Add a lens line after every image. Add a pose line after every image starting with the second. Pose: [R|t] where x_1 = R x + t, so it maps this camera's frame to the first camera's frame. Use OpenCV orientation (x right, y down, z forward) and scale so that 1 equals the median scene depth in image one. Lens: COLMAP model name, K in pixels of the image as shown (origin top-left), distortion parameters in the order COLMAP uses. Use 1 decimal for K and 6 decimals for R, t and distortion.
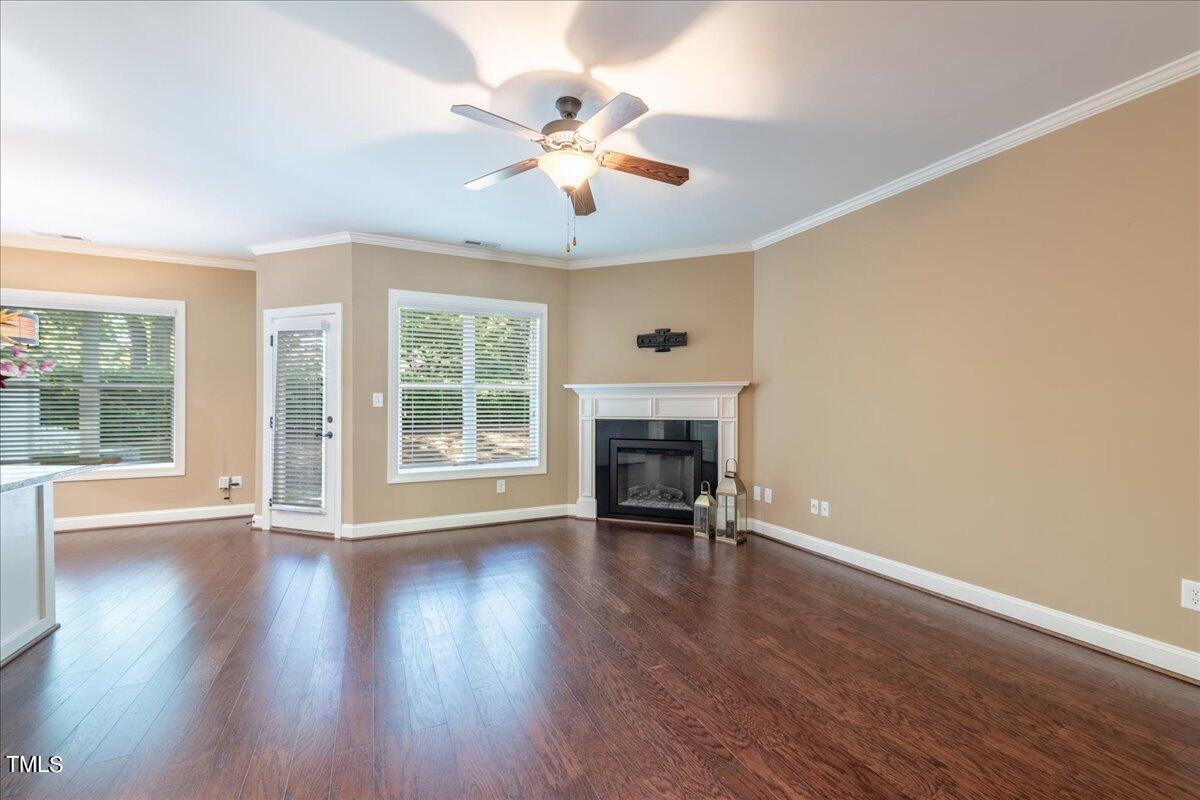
lens RADIAL K [[488.5, 0, 599.6], [0, 488.5, 401.4], [0, 0, 1]] dist [0.011389, -0.000609]
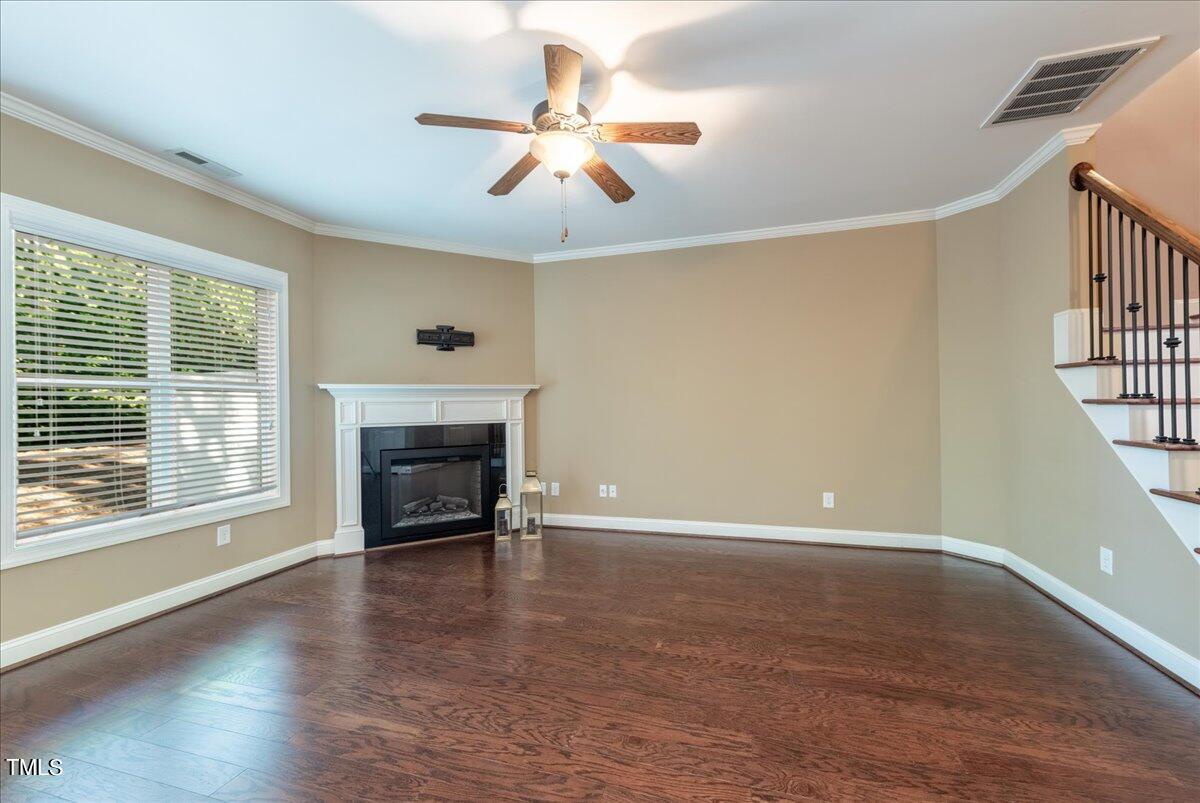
lens RADIAL K [[488.5, 0, 599.6], [0, 488.5, 402.9], [0, 0, 1]] dist [0.011389, -0.000609]
pose [[0.665320, -0.008443, 0.746510, -0.368603], [0.013438, 0.999909, -0.000668, 0.001115], [-0.746437, 0.010475, 0.665374, 0.174352]]
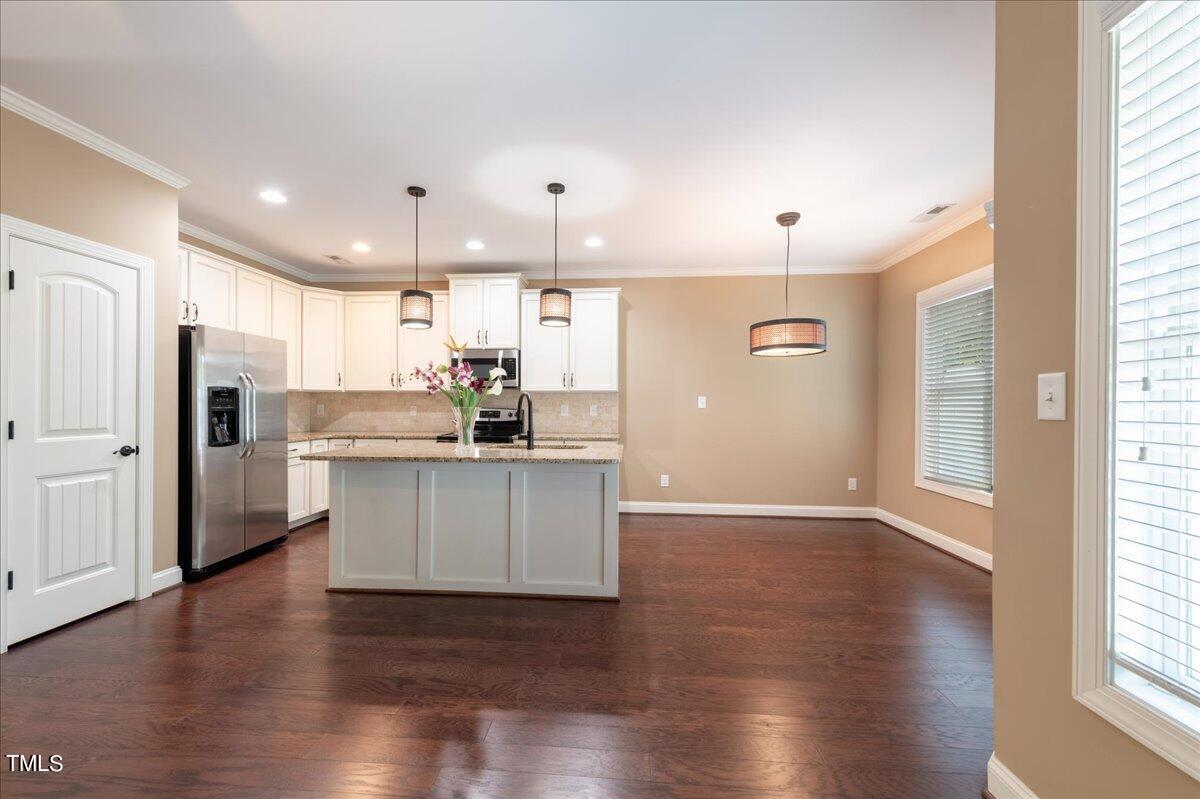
lens RADIAL K [[478.9, 0, 592.3], [0, 478.9, 403.7], [0, 0, 1]] dist [0.012071, 0.000017]
pose [[-0.491032, -0.005754, -0.871122, -0.056140], [-0.002134, 0.999983, -0.005402, 0.004205], [0.871139, -0.000794, -0.491036, 0.836664]]
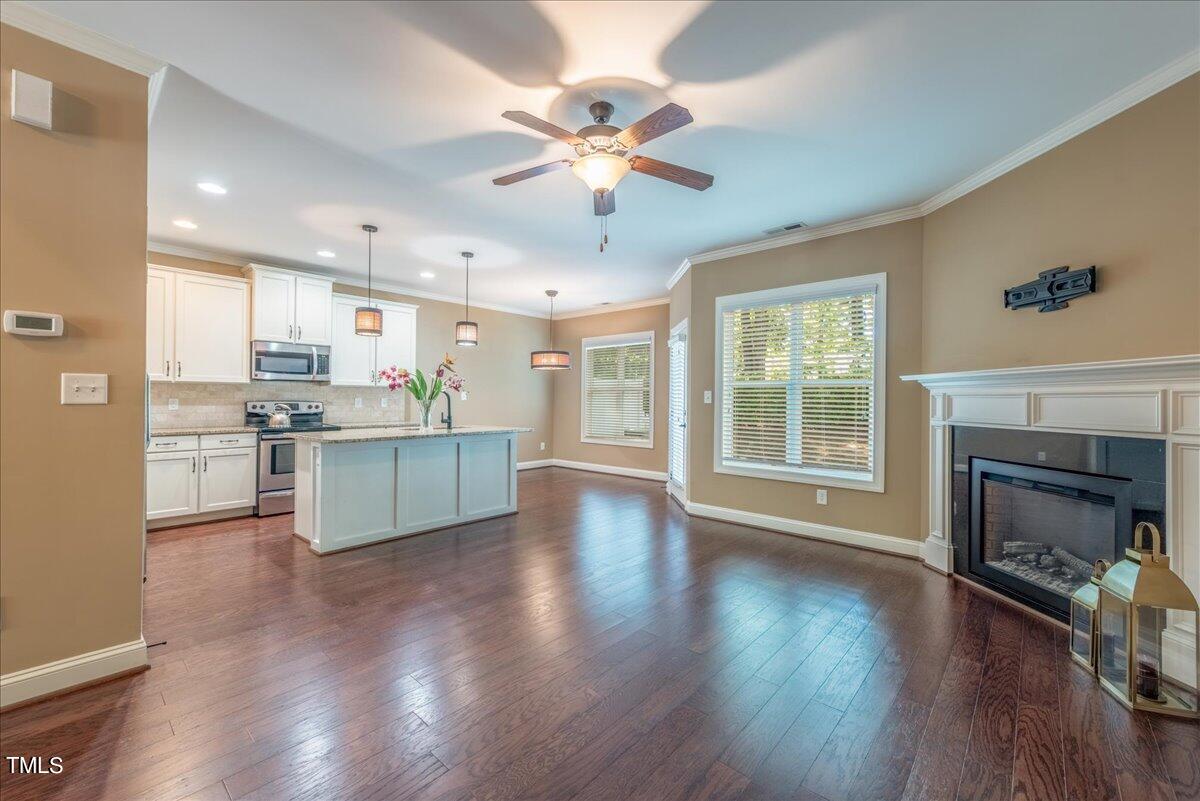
lens RADIAL K [[479.6, 0, 600.5], [0, 479.6, 397.3], [0, 0, 1]] dist [0.019732, -0.000045]
pose [[0.392106, -0.001744, -0.919918, 0.440819], [-0.003964, 0.999986, -0.003585, 0.002026], [0.919911, 0.005052, 0.392094, 0.309854]]
